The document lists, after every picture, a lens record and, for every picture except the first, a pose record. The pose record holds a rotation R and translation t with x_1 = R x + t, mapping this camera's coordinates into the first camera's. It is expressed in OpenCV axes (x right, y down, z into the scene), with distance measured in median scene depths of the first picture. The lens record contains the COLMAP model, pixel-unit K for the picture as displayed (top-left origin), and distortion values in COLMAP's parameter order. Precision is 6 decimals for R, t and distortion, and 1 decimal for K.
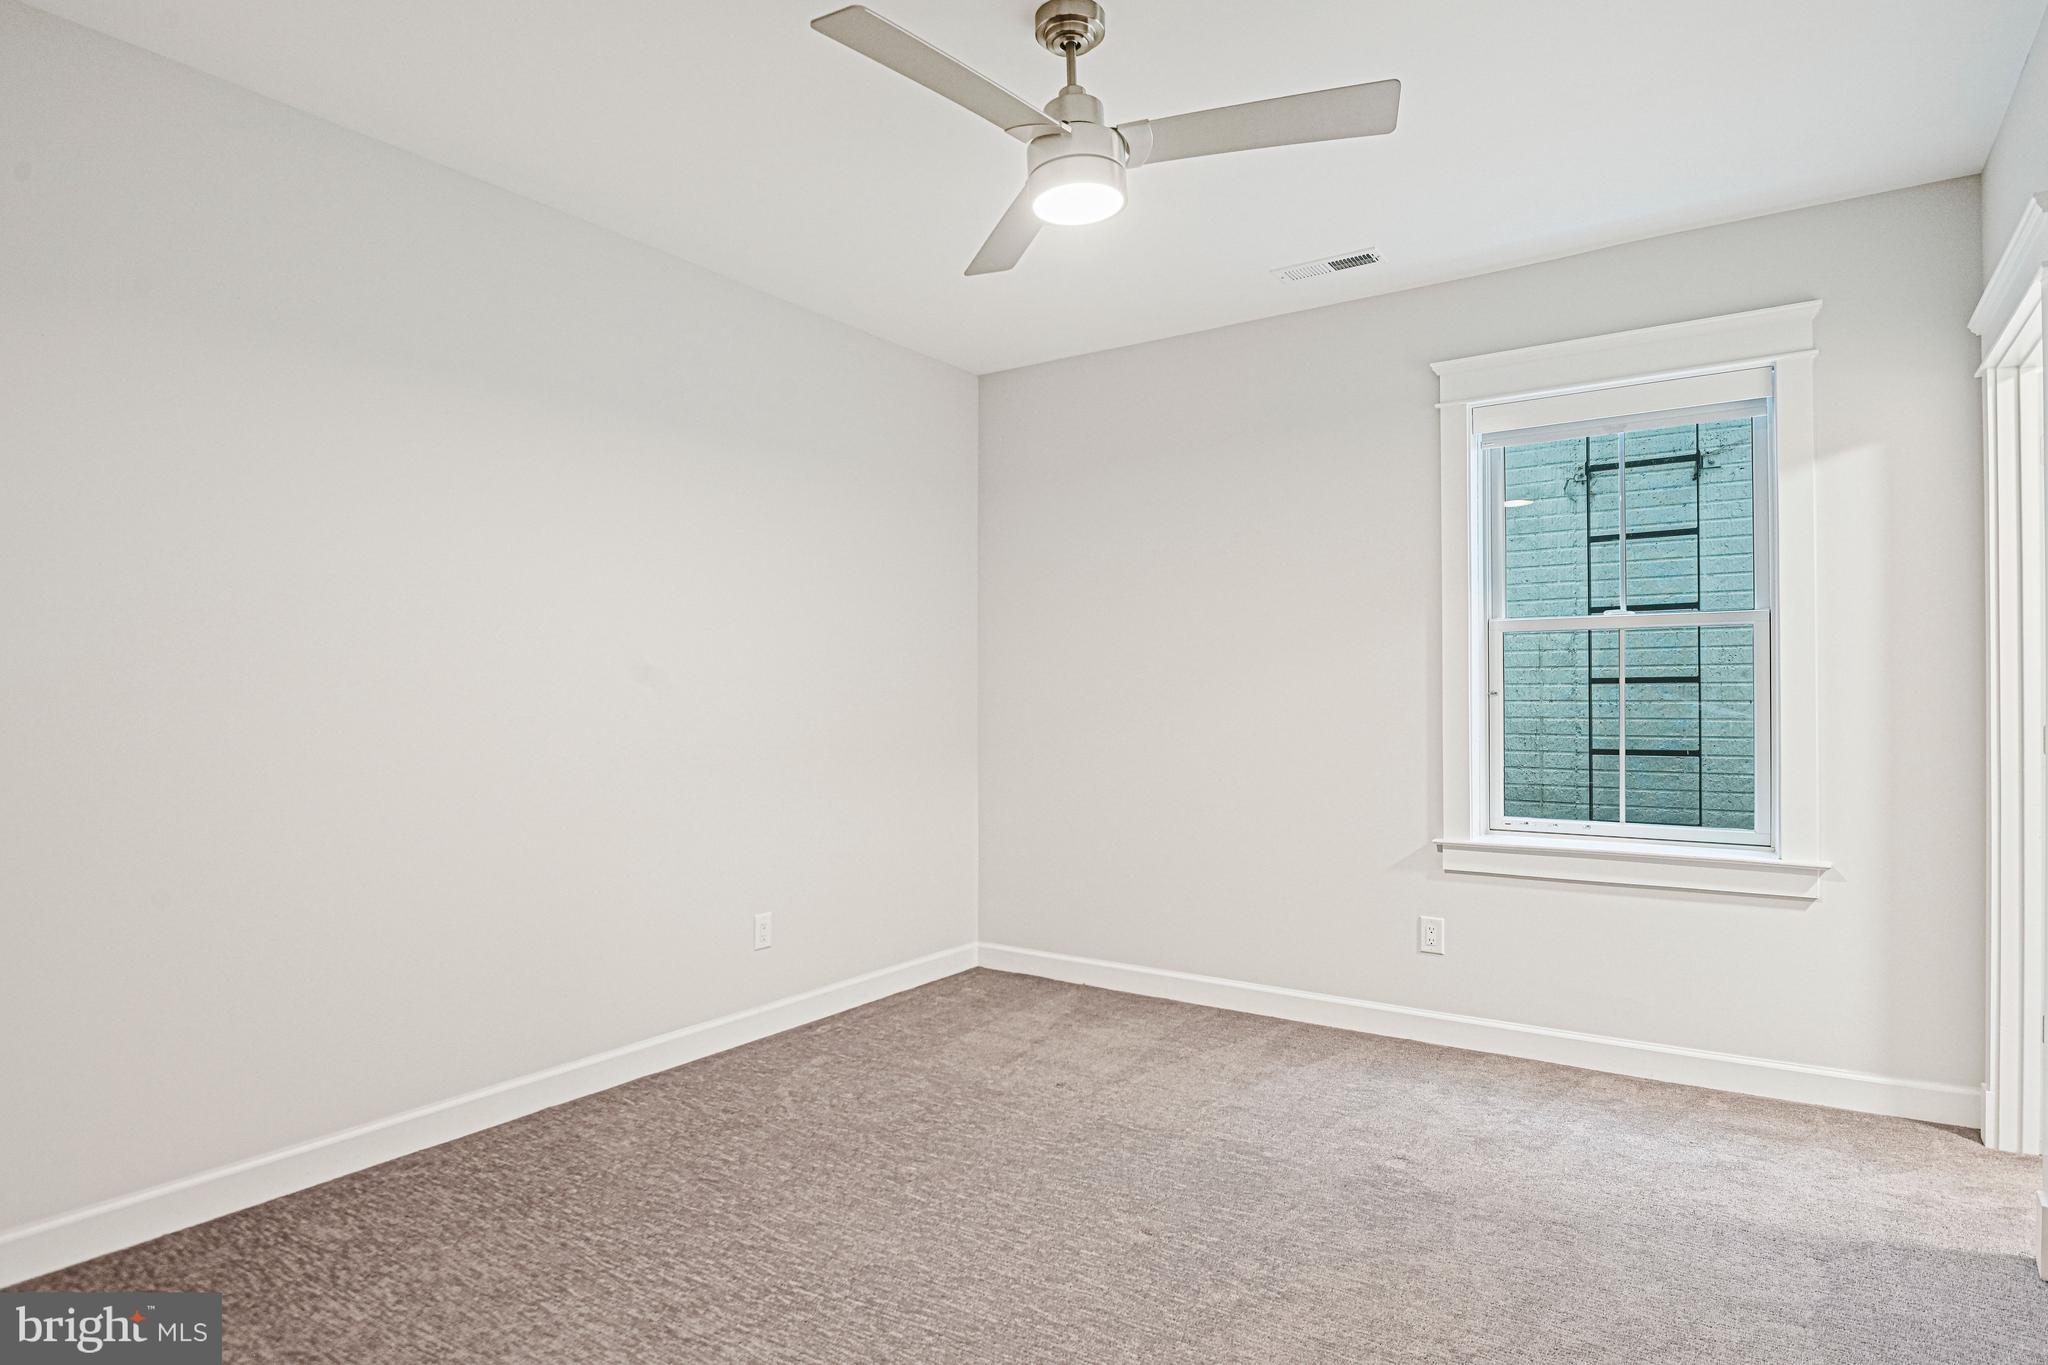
lens RADIAL K [[1139.8, 0, 1030.4], [0, 1139.8, 684.1], [0, 0, 1]] dist [-0.016709, -0.003730]
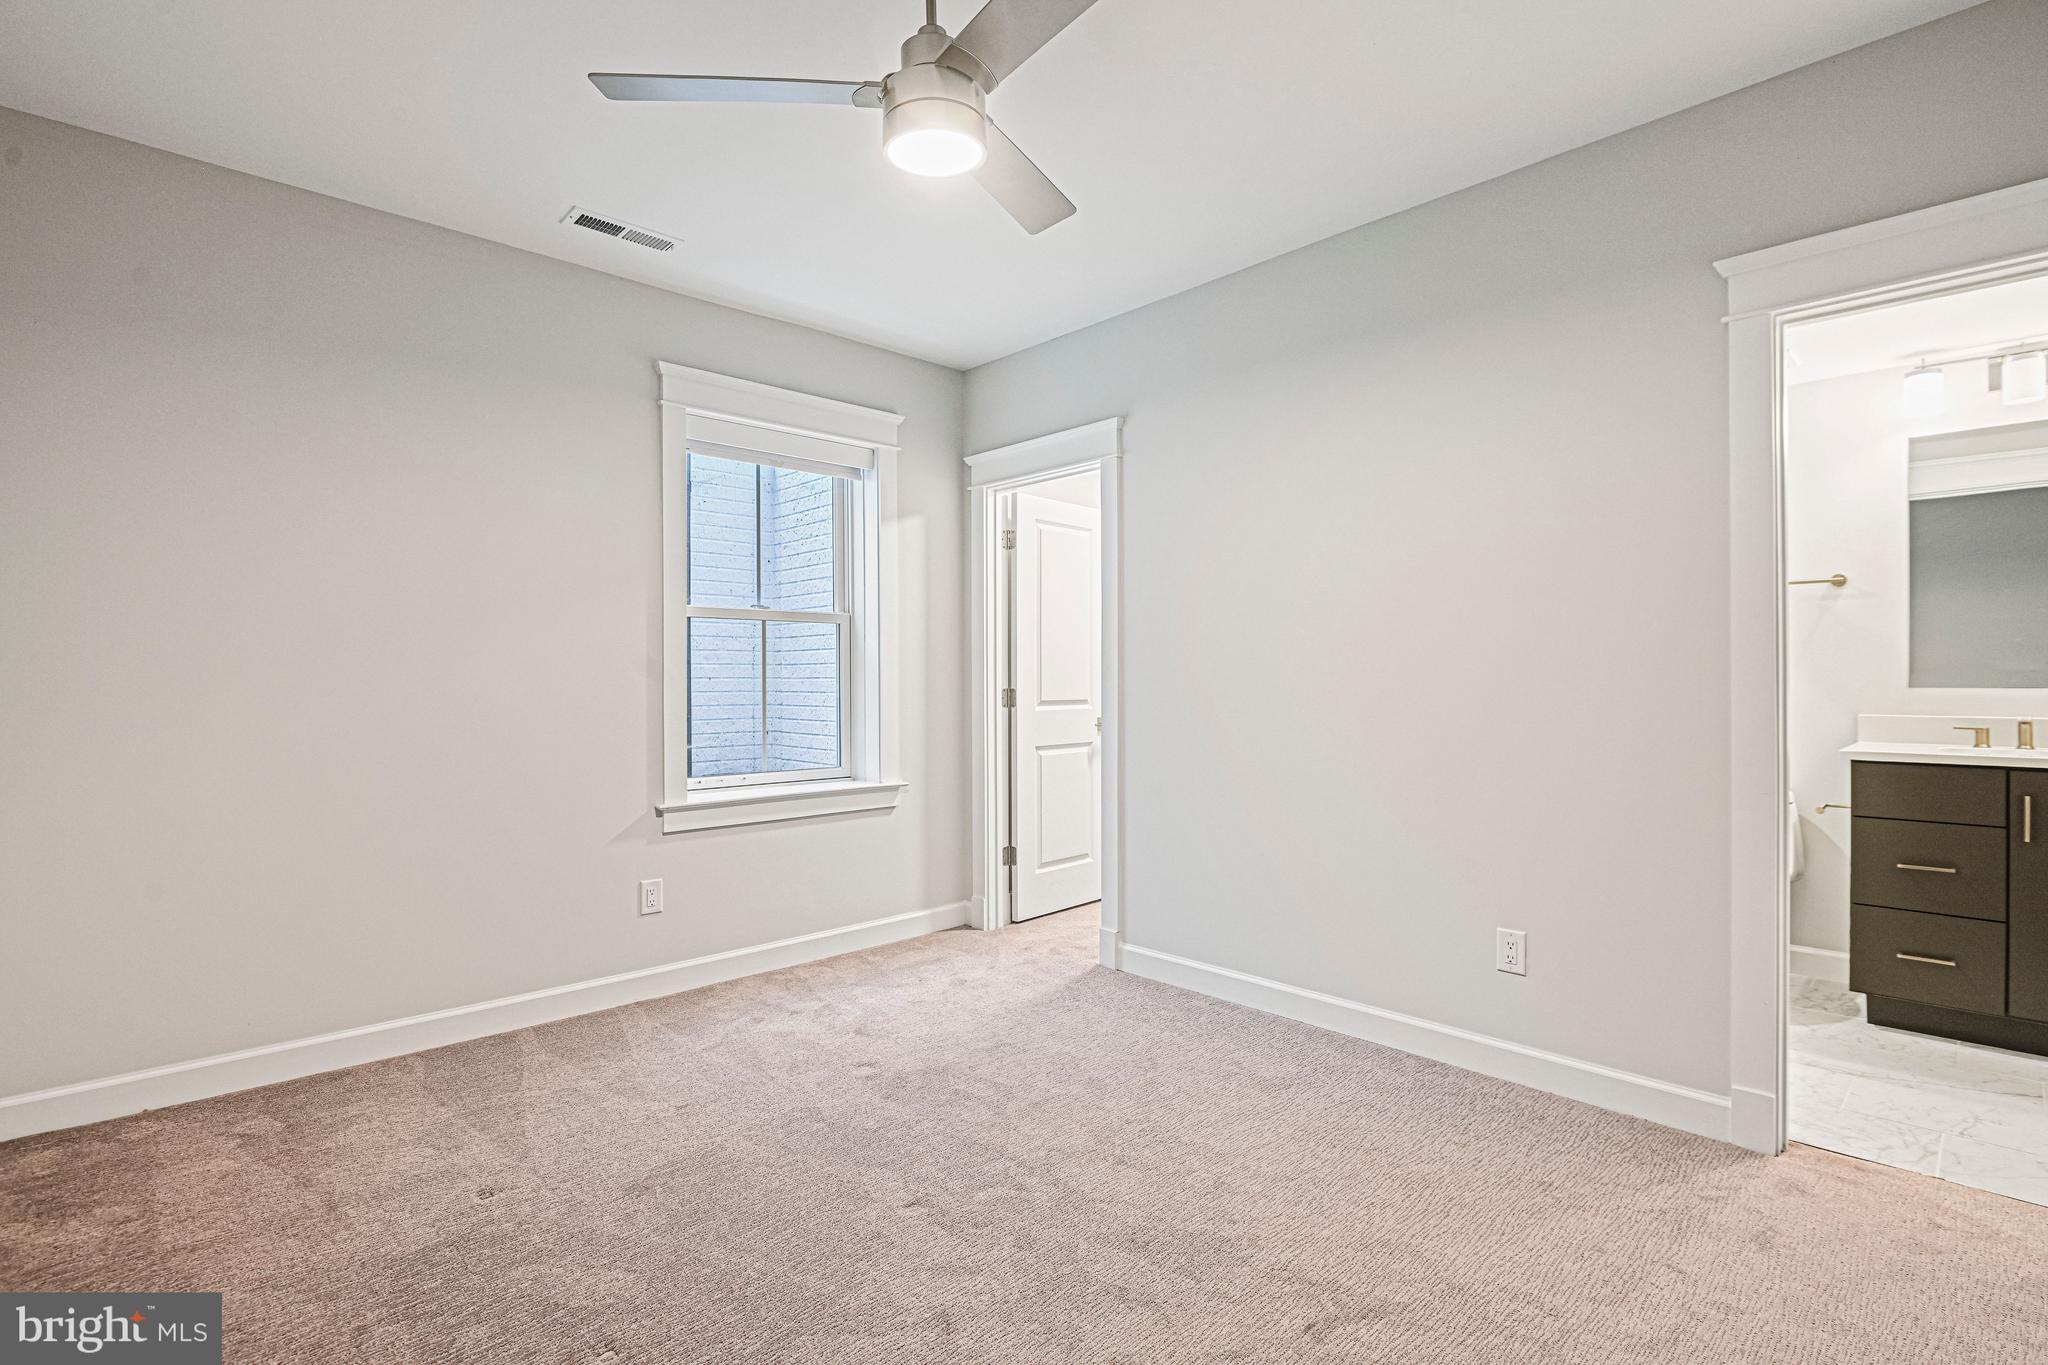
lens RADIAL K [[964.8, 0, 1021.3], [0, 964.8, 680.8], [0, 0, 1]] dist [-0.013289, -0.001188]
pose [[0.198255, -0.000195, 0.980150, -0.515358], [-0.010949, 0.999937, 0.002413, 0.015293], [-0.980089, -0.011211, 0.198241, 0.544951]]
